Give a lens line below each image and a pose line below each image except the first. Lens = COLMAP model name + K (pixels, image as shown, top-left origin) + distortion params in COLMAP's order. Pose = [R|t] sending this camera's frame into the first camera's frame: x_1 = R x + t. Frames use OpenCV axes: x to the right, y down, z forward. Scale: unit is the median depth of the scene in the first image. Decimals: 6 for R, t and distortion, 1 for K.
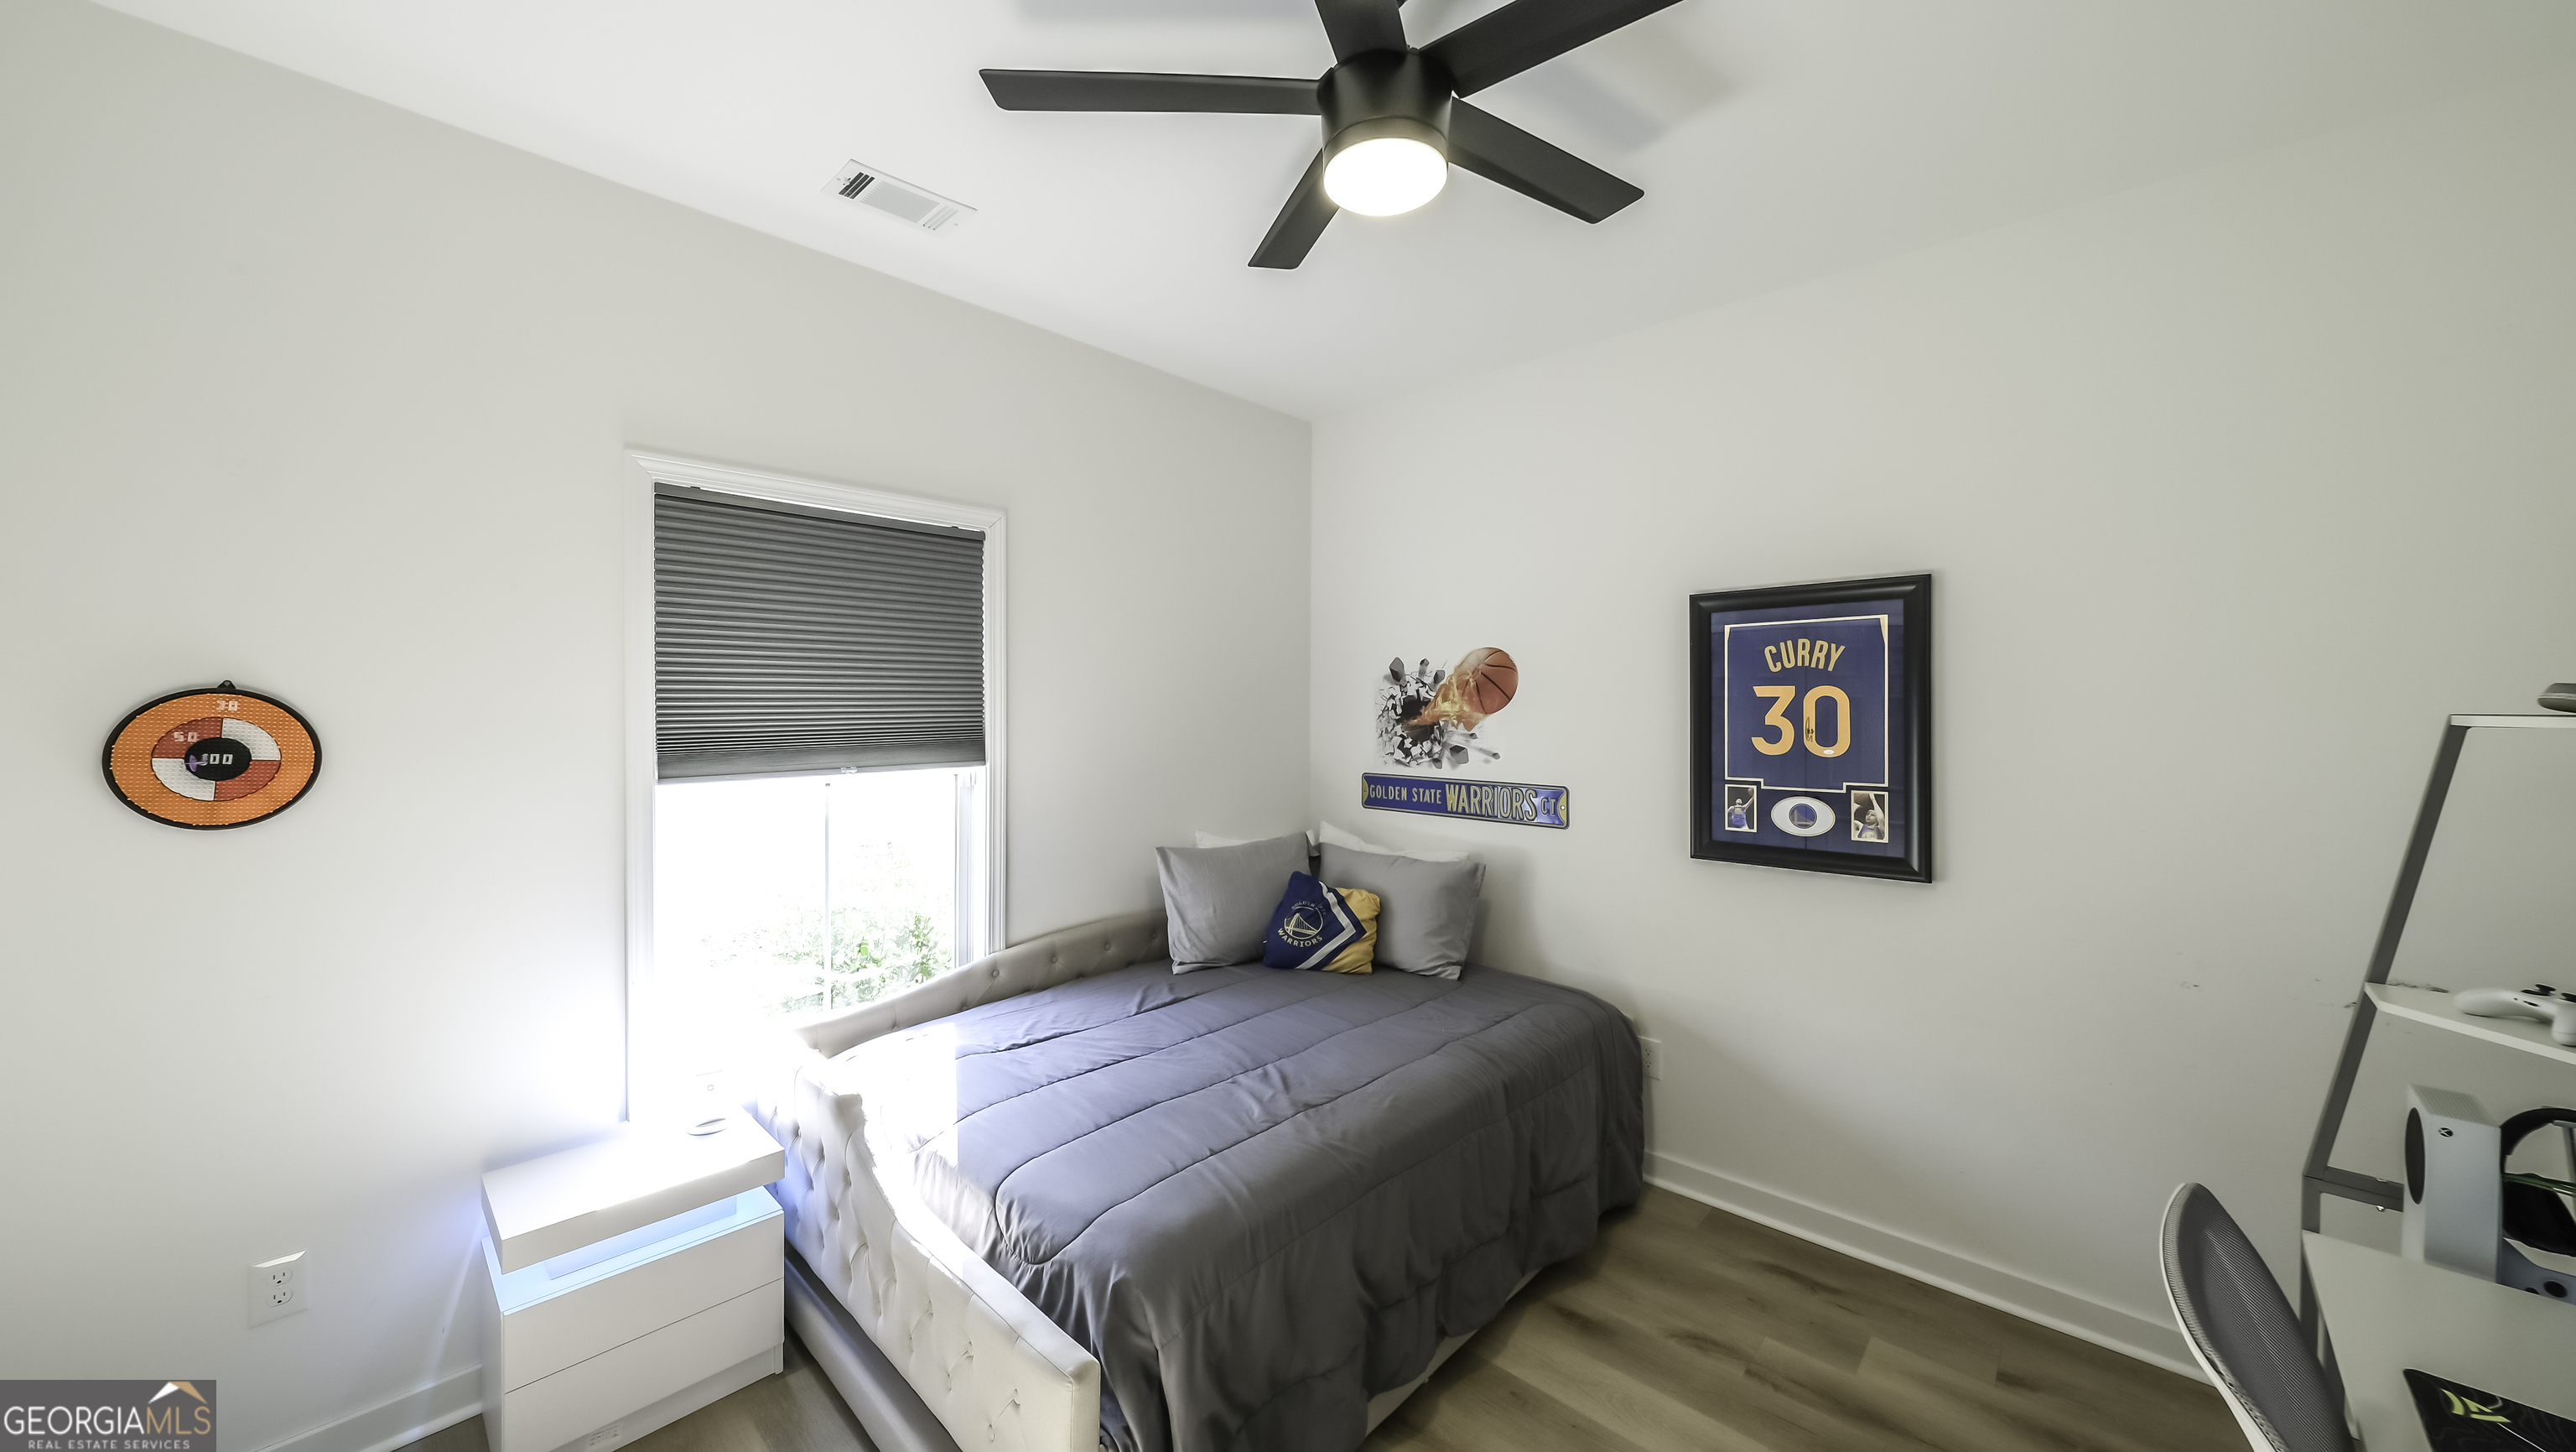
lens RADIAL K [[891.7, 0, 1296.9], [0, 891.7, 705.5], [0, 0, 1]] dist [0.000688, -0.000004]
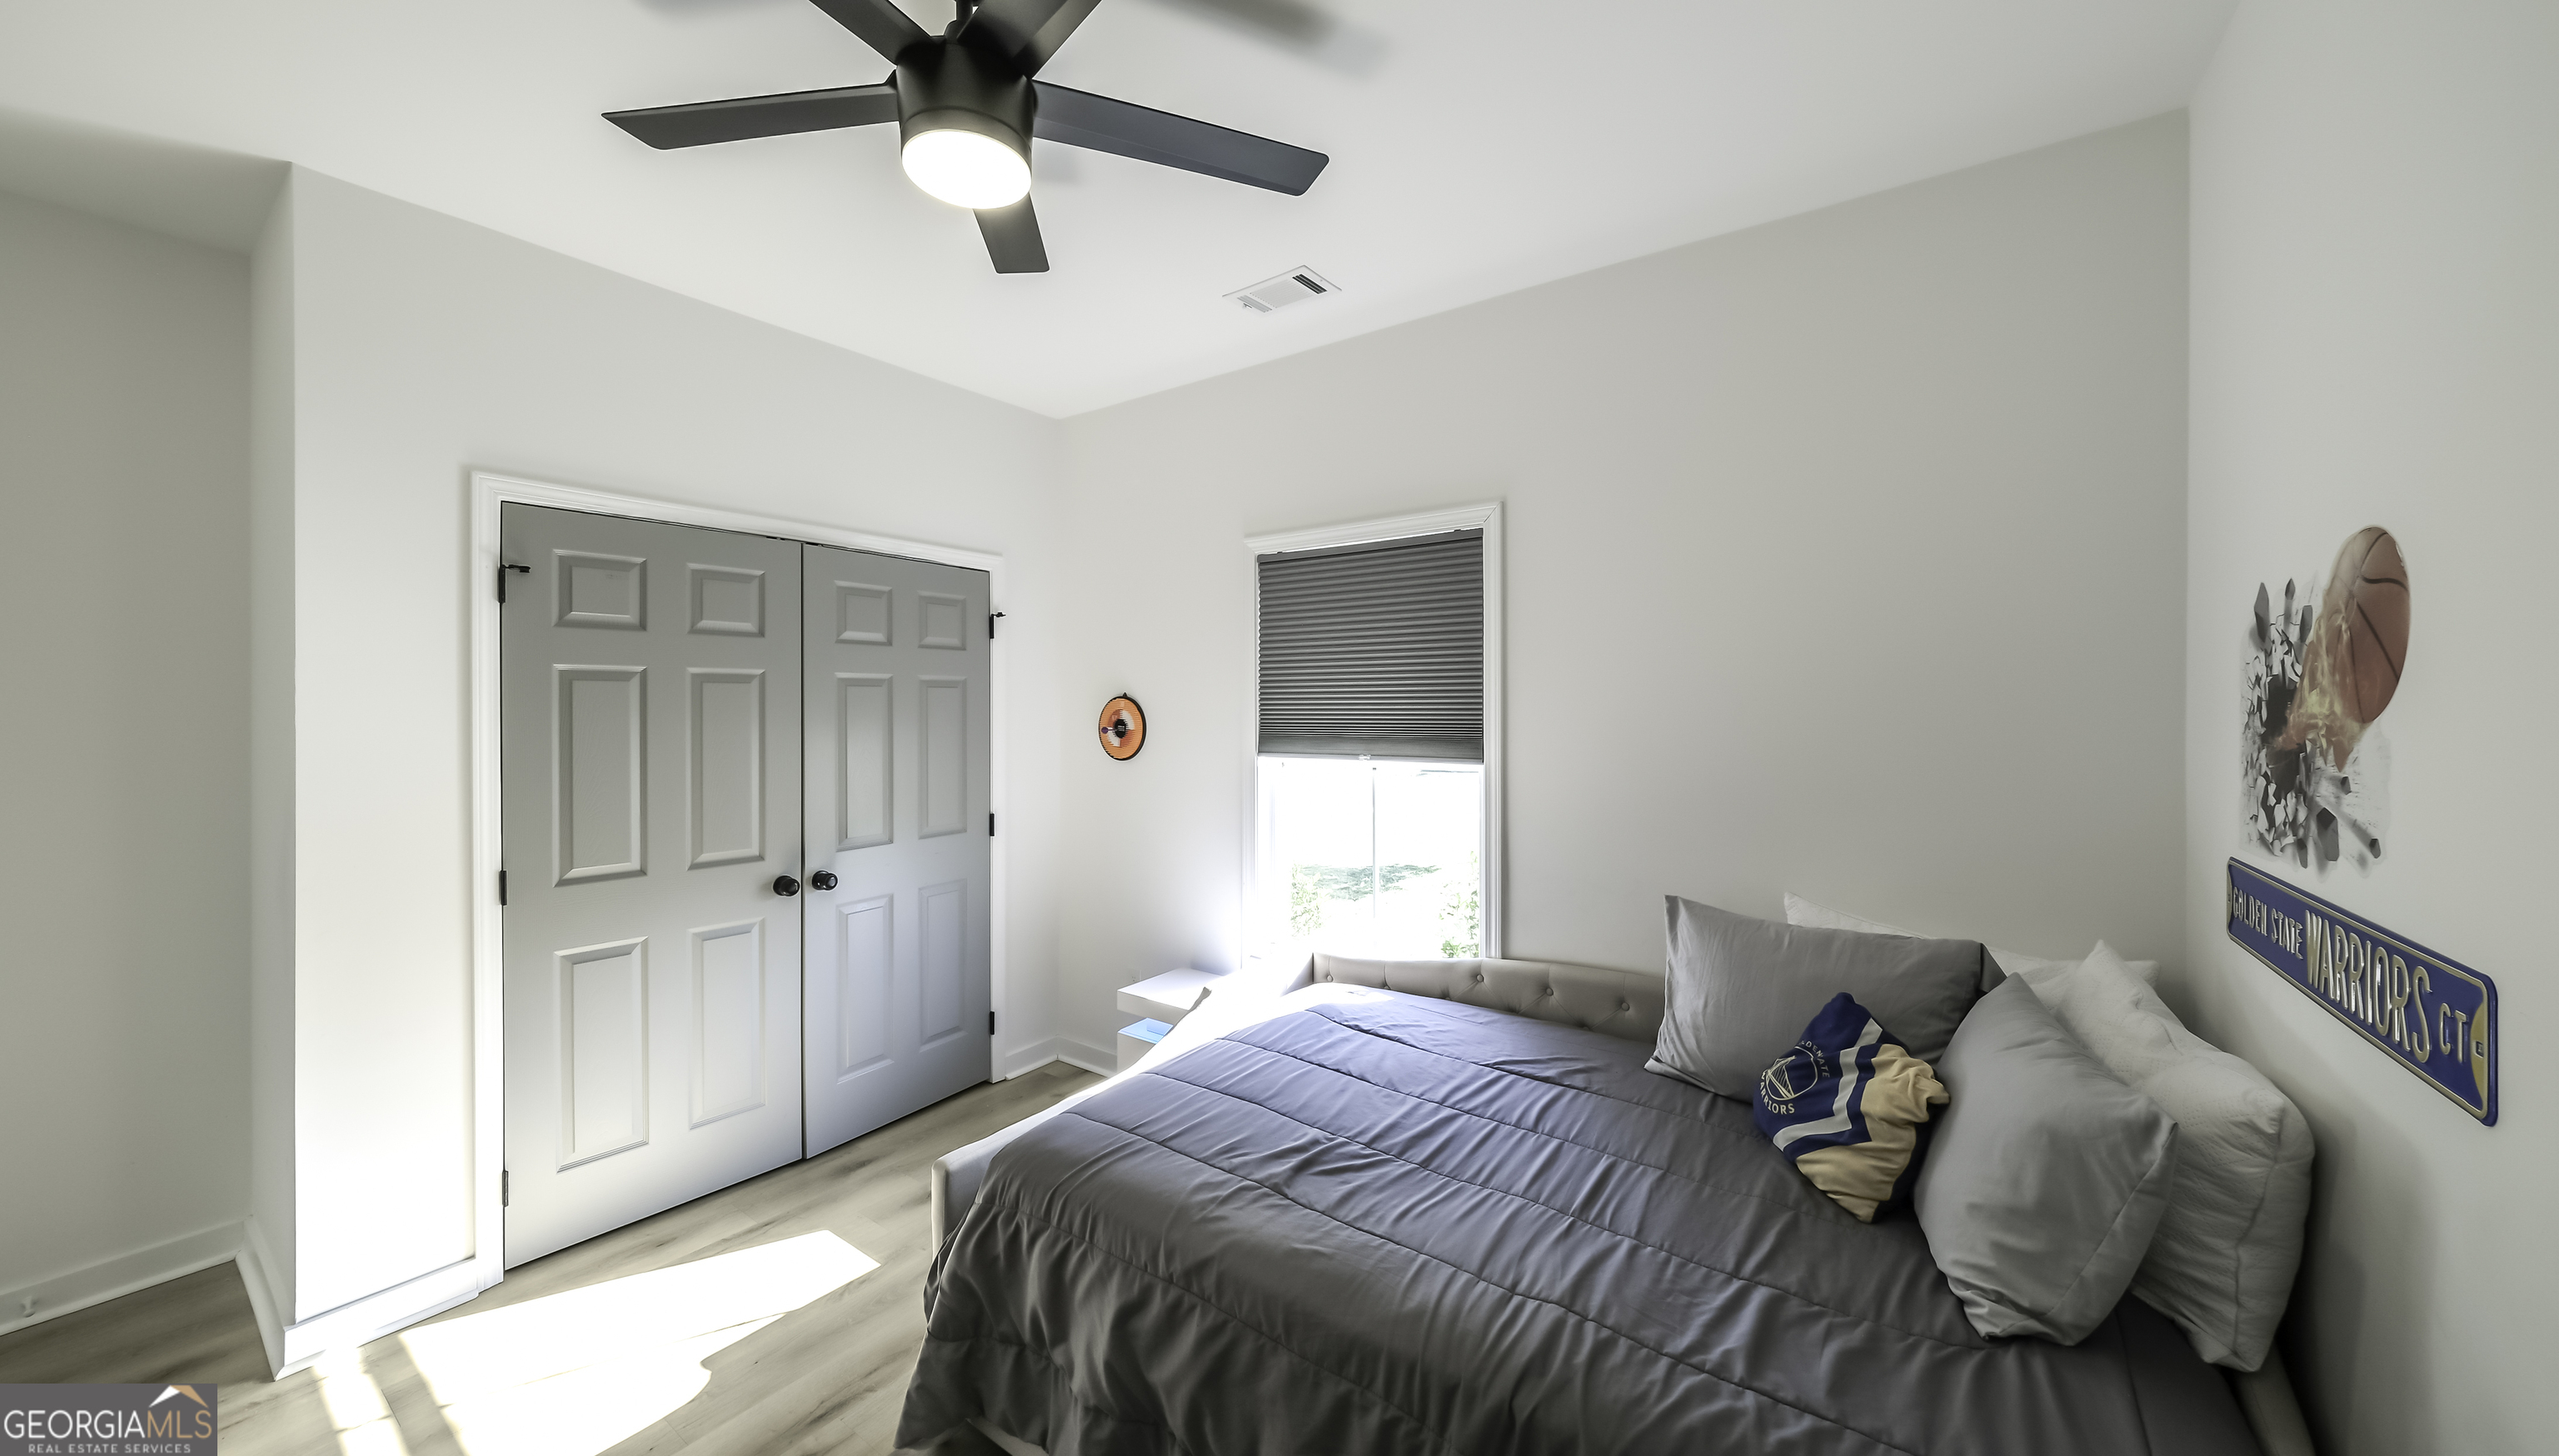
lens RADIAL K [[896.1, 0, 1273.1], [0, 896.1, 701.5], [0, 0, 1]] dist [-0.000223, -0.000103]
pose [[0.124449, -0.006899, -0.992202, 0.599799], [-0.002736, 0.999970, -0.007296, 0.005796], [0.992222, 0.003623, 0.124426, 0.643748]]
